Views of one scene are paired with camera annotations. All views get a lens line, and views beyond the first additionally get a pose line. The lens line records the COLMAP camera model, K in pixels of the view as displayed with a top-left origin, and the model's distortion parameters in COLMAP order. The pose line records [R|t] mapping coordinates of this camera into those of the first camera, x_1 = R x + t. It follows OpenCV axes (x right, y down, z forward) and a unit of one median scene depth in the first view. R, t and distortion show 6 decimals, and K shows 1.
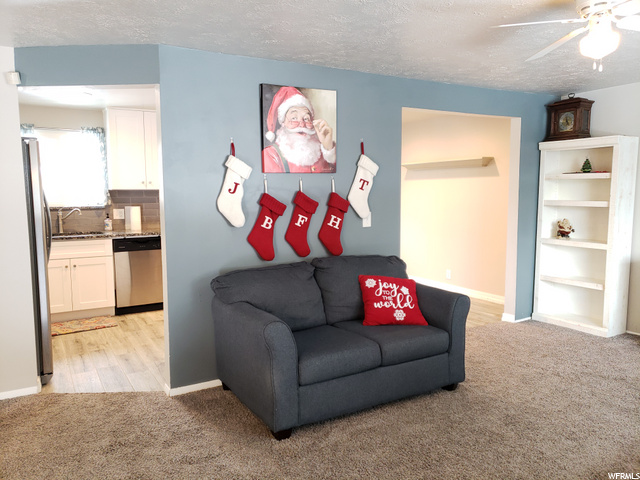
lens RADIAL K [[499.1, 0, 315.4], [0, 499.1, 235.1], [0, 0, 1]] dist [0.059823, -0.035477]
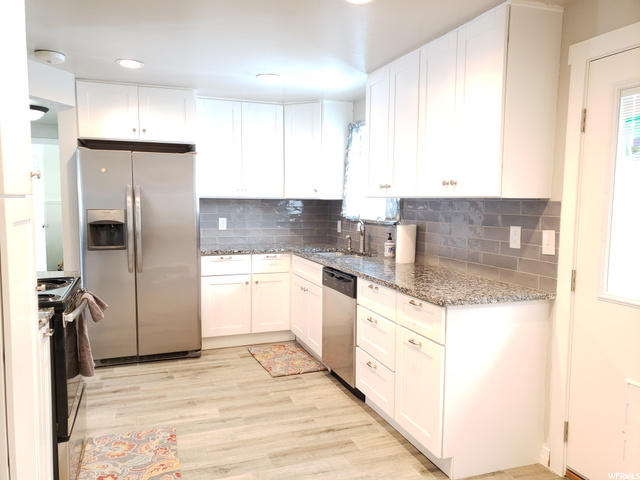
lens RADIAL K [[499.1, 0, 320.8], [0, 499.1, 242.3], [0, 0, 1]] dist [0.059823, -0.035477]
pose [[-0.161122, 0.087665, -0.983033, 0.333458], [-0.104235, 0.988965, 0.105278, -0.112010], [0.981415, 0.119429, -0.150206, 1.228284]]
